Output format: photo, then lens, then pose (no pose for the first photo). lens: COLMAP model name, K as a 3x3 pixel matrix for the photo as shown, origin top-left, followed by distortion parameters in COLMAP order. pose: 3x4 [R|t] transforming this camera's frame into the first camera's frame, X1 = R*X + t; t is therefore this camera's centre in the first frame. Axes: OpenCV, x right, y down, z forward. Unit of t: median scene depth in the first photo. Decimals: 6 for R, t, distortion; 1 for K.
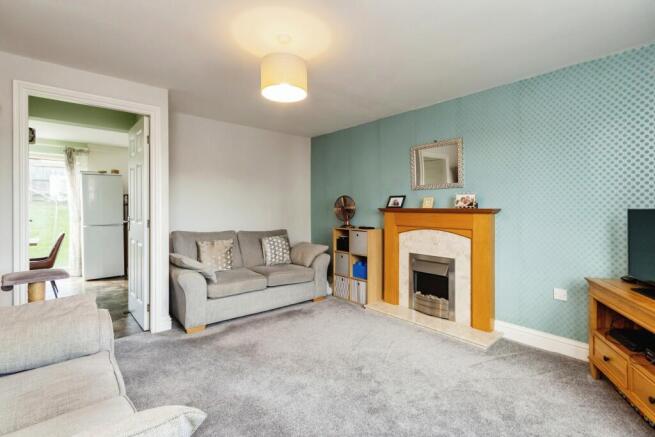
lens RADIAL K [[300.0, 0, 327.5], [0, 300.0, 218.5], [0, 0, 1]] dist [-0.001329, -0.000336]
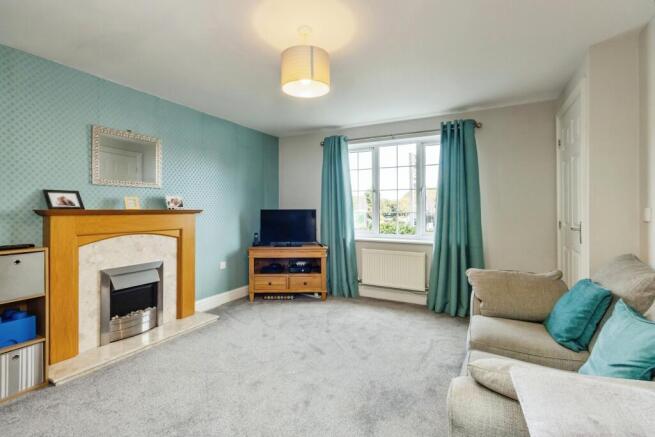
lens RADIAL K [[300.0, 0, 327.5], [0, 300.0, 218.5], [0, 0, 1]] dist [-0.001329, -0.000336]
pose [[-0.344403, -0.027496, 0.938419, -0.683219], [0.036451, 0.998426, 0.042632, -0.026284], [-0.938114, 0.048889, -0.342858, 0.817632]]
